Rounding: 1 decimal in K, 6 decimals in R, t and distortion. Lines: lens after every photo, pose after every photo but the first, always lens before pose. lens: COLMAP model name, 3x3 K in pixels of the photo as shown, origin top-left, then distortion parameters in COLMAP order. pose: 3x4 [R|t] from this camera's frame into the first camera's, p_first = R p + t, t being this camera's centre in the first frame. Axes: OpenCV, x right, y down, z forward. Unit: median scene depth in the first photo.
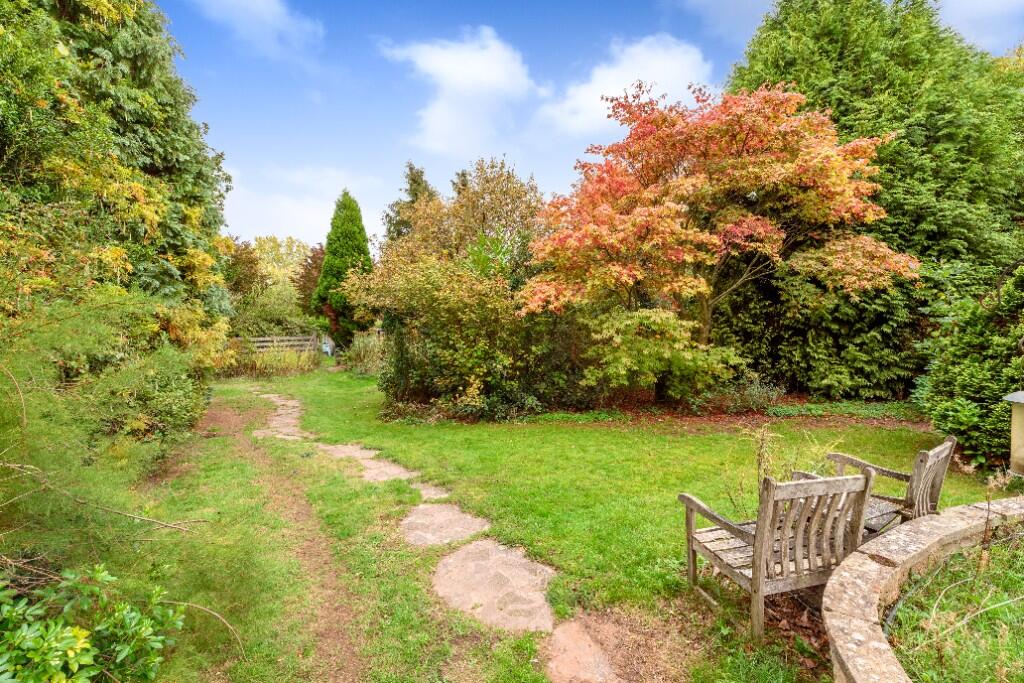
lens RADIAL K [[422.4, 0, 510.8], [0, 422.4, 322.1], [0, 0, 1]] dist [0.081511, -0.000017]
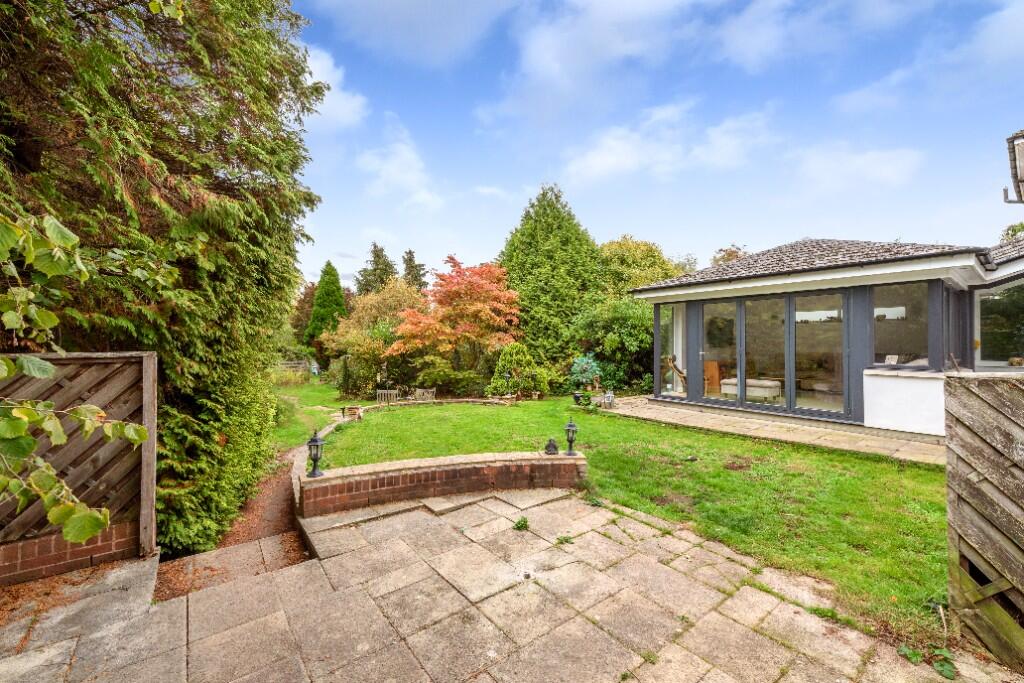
lens RADIAL K [[415.1, 0, 511.2], [0, 415.1, 349.5], [0, 0, 1]] dist [0.015154, -0.000080]
pose [[0.999351, 0.020244, 0.029805, 0.199025], [-0.020309, 0.999792, 0.001849, -0.022692], [-0.029761, -0.002453, 0.999554, -0.437010]]
